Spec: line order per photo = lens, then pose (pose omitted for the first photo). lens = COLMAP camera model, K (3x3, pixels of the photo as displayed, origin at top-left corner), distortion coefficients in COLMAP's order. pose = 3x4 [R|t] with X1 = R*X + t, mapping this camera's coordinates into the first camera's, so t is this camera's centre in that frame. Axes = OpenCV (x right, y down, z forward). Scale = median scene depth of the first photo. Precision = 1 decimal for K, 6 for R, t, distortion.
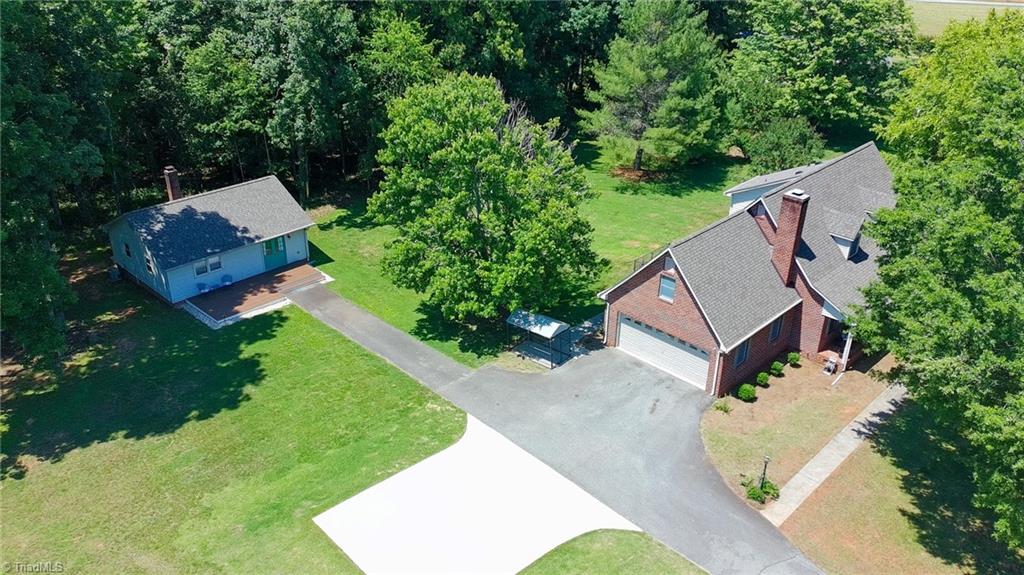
lens RADIAL K [[823.3, 0, 512.0], [0, 823.3, 287.5], [0, 0, 1]] dist [0.094092, -0.123967]
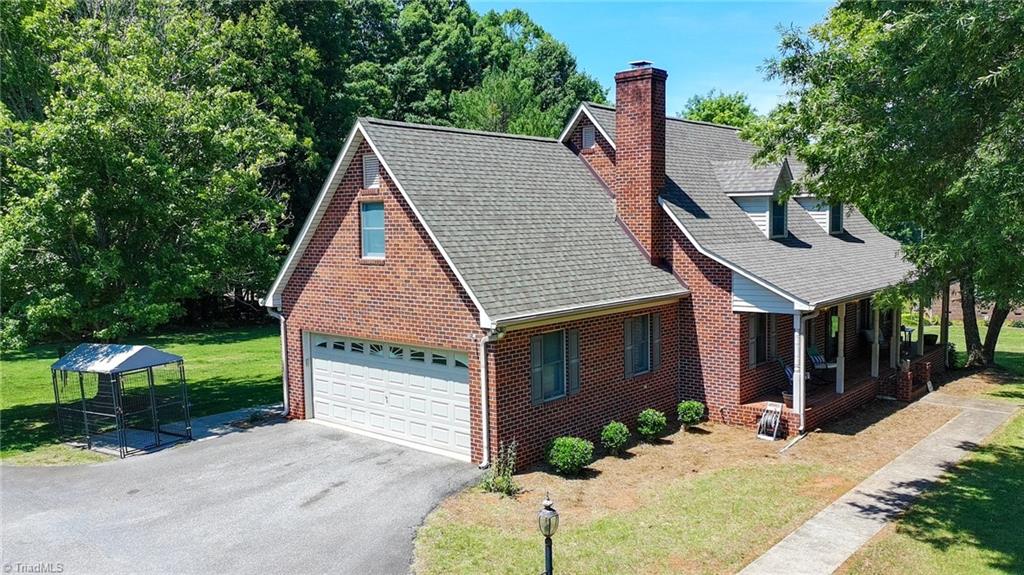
lens RADIAL K [[818.2, 0, 512.0], [0, 818.2, 287.5], [0, 0, 1]] dist [0.042633, -0.001032]
pose [[0.997645, -0.040132, 0.055622, 0.218443], [0.058363, 0.922707, -0.381057, 0.185053], [-0.036031, 0.383406, 0.922877, 0.561119]]
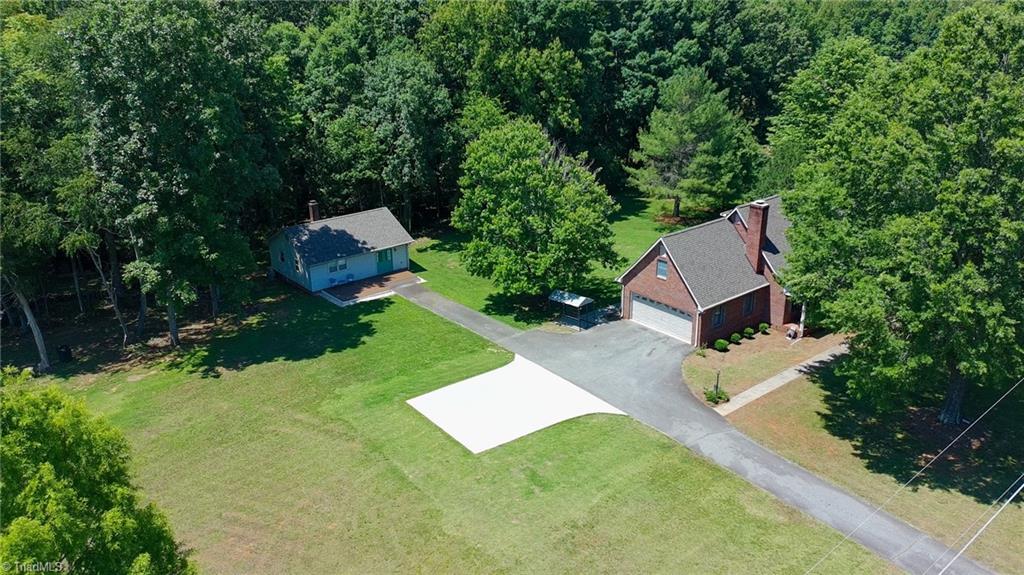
lens RADIAL K [[818.2, 0, 512.0], [0, 818.2, 287.5], [0, 0, 1]] dist [0.042633, -0.001032]
pose [[0.993231, 0.009087, -0.115798, 0.090181], [-0.022480, 0.993125, -0.114883, 0.179990], [0.113958, 0.116709, 0.986607, -0.346628]]
